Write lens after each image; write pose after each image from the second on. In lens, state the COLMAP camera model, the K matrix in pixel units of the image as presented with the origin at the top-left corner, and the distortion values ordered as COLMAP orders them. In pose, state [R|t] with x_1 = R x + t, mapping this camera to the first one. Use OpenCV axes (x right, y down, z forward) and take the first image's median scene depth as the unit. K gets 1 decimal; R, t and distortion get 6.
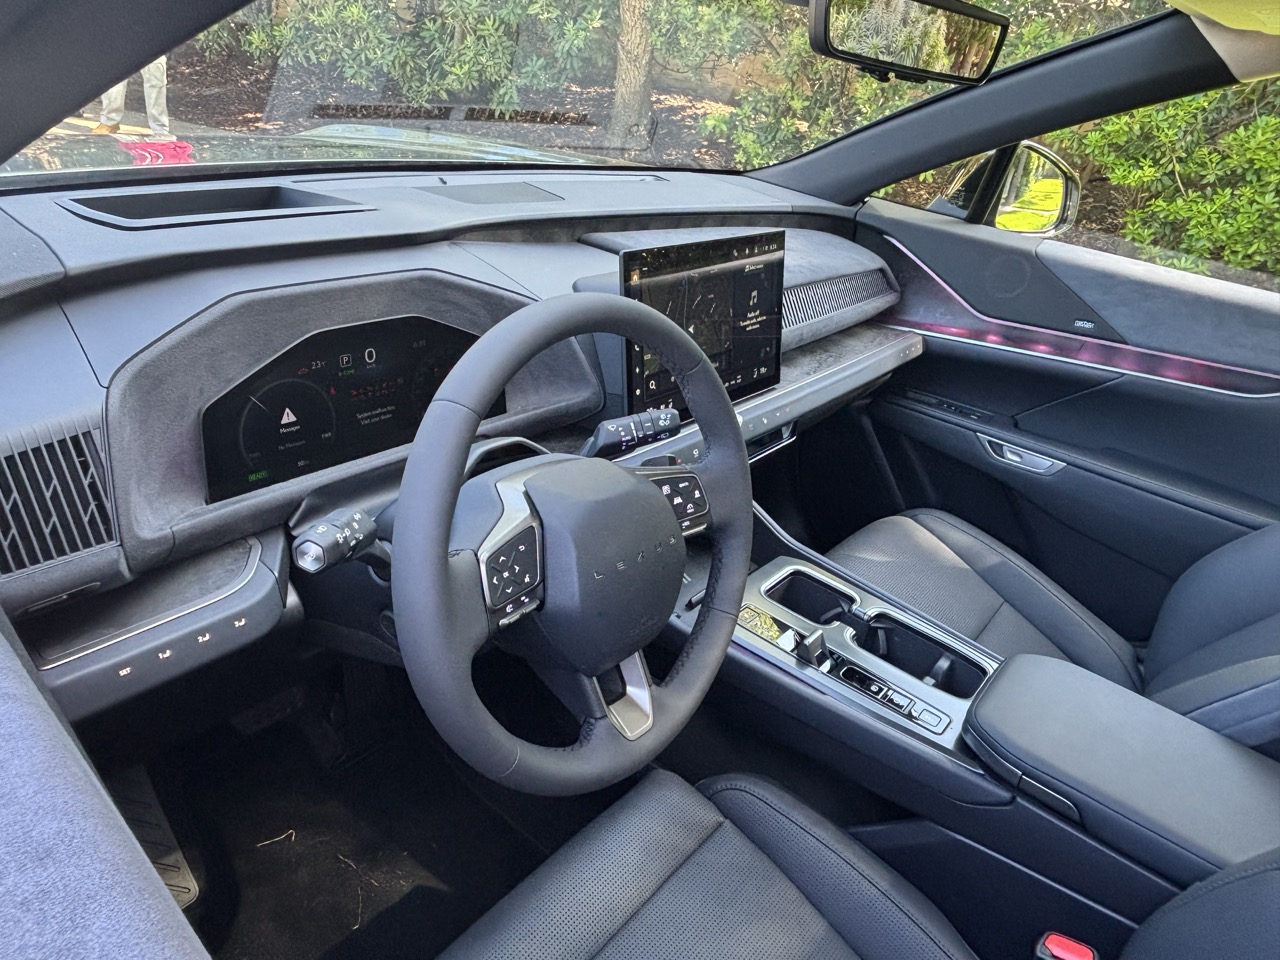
lens RADIAL K [[859.9, 0, 630.8], [0, 859.9, 417.7], [0, 0, 1]] dist [0.002761, -0.025305]
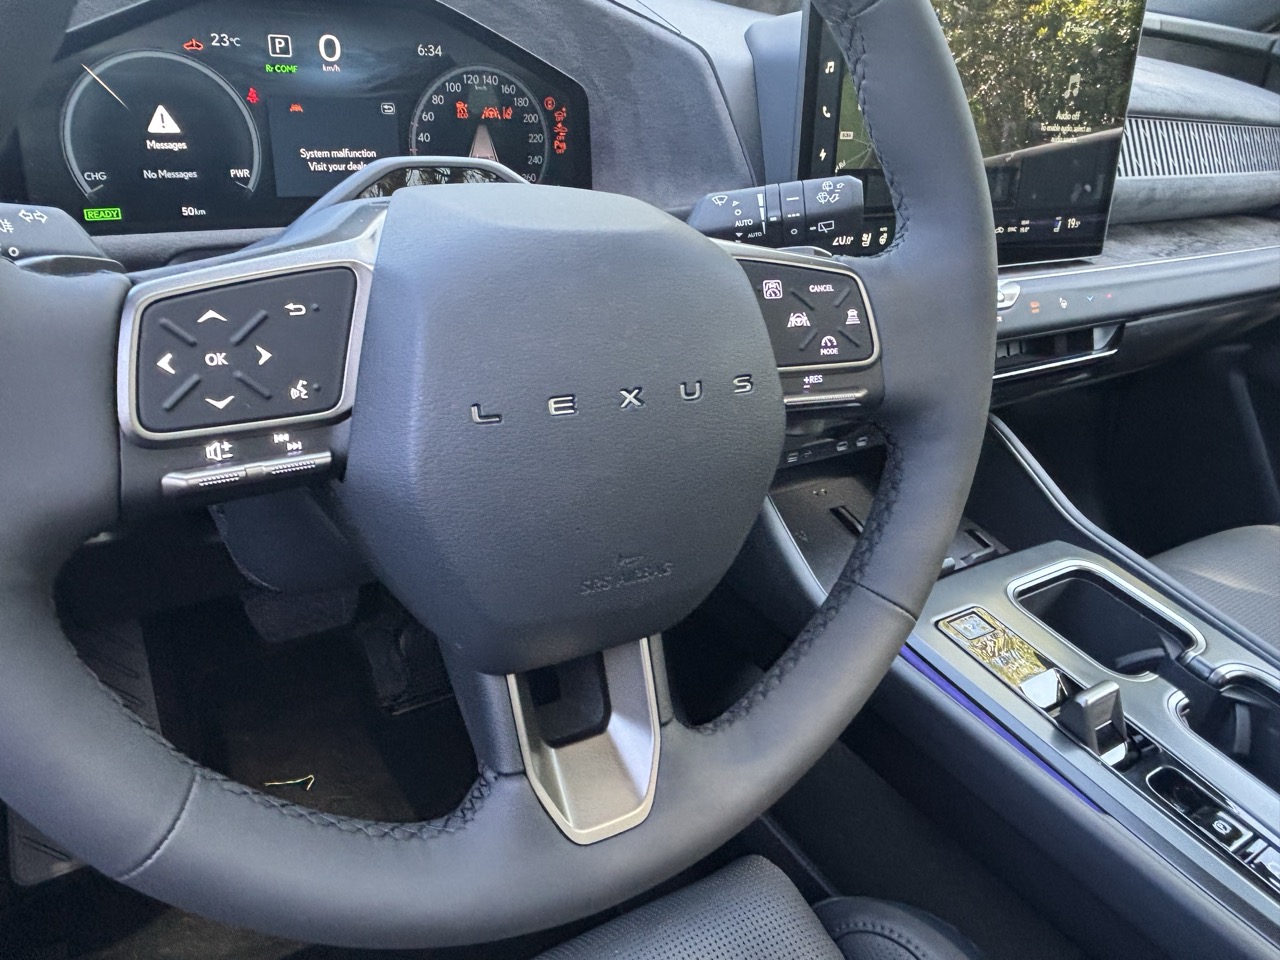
lens RADIAL K [[859.9, 0, 630.8], [0, 859.9, 417.7], [0, 0, 1]] dist [0.002761, -0.025305]
pose [[0.939249, 0.135612, -0.315311, 0.089797], [-0.125574, 0.990719, 0.052037, 0.100990], [0.319442, -0.009281, 0.947561, 0.428583]]
